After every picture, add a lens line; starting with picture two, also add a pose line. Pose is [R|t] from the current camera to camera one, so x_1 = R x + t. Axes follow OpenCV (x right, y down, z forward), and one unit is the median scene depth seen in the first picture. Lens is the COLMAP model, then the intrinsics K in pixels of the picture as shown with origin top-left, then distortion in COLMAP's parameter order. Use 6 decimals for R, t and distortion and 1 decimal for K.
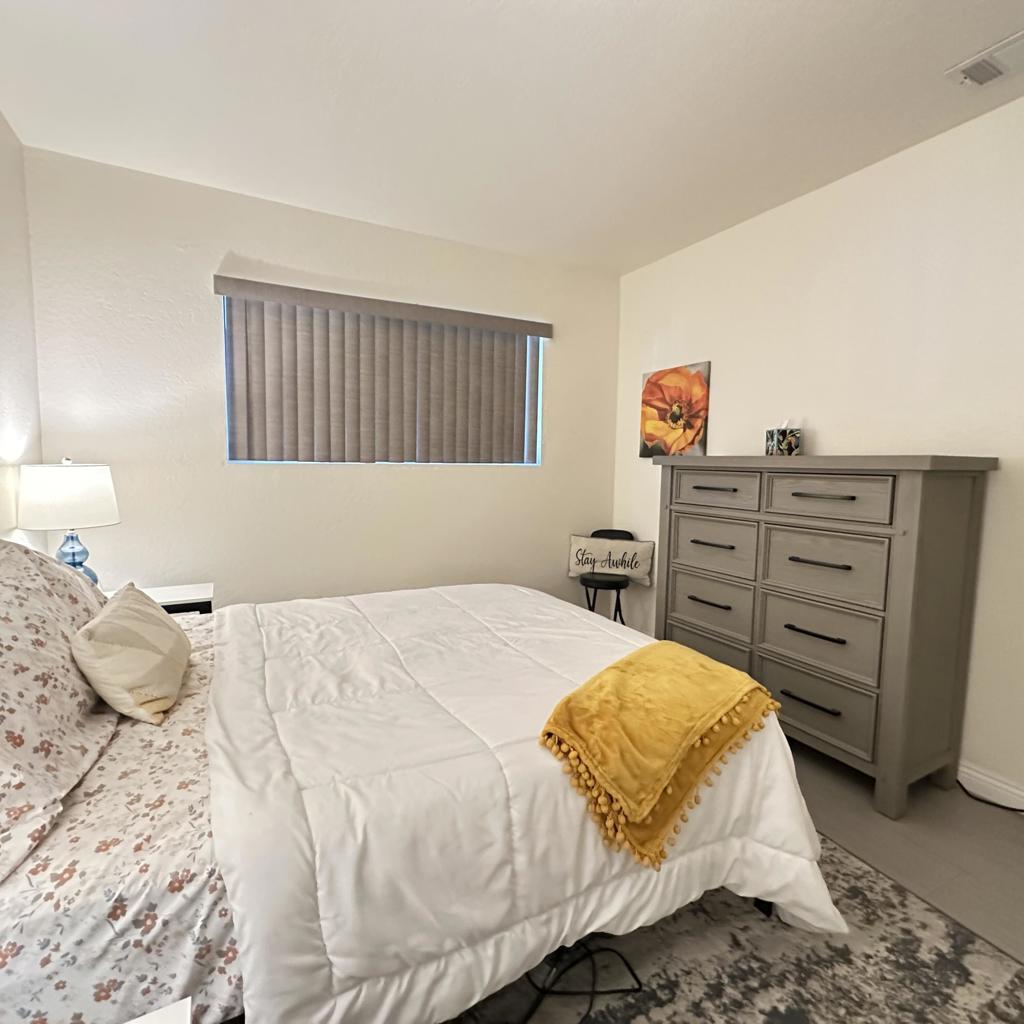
lens RADIAL K [[541.9, 0, 514.0], [0, 541.9, 511.8], [0, 0, 1]] dist [-0.007203, 0.002601]
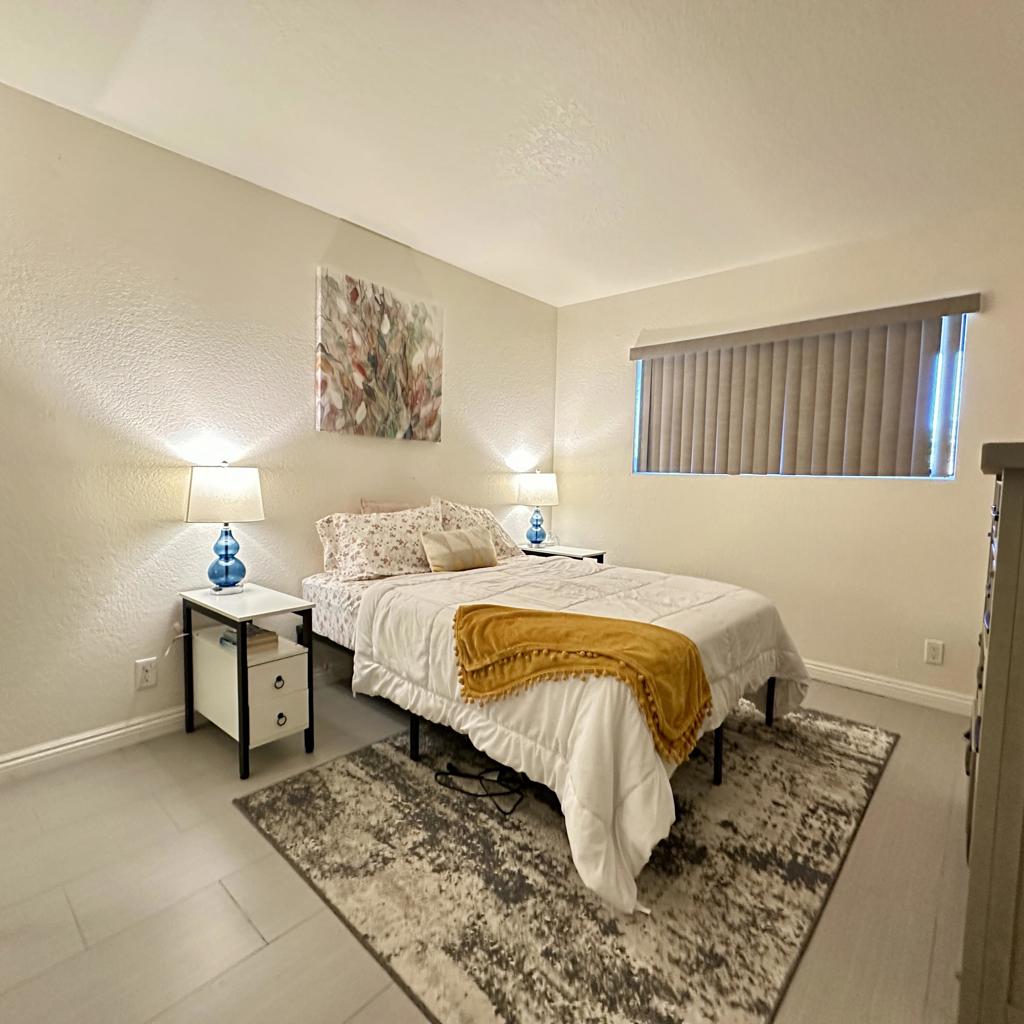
lens RADIAL K [[541.9, 0, 512.2], [0, 541.9, 512.3], [0, 0, 1]] dist [-0.007203, 0.002601]
pose [[0.349830, 0.060300, -0.934870, 0.732754], [-0.101675, 0.994475, 0.026097, 0.007090], [0.931279, 0.085923, 0.354029, 0.193155]]
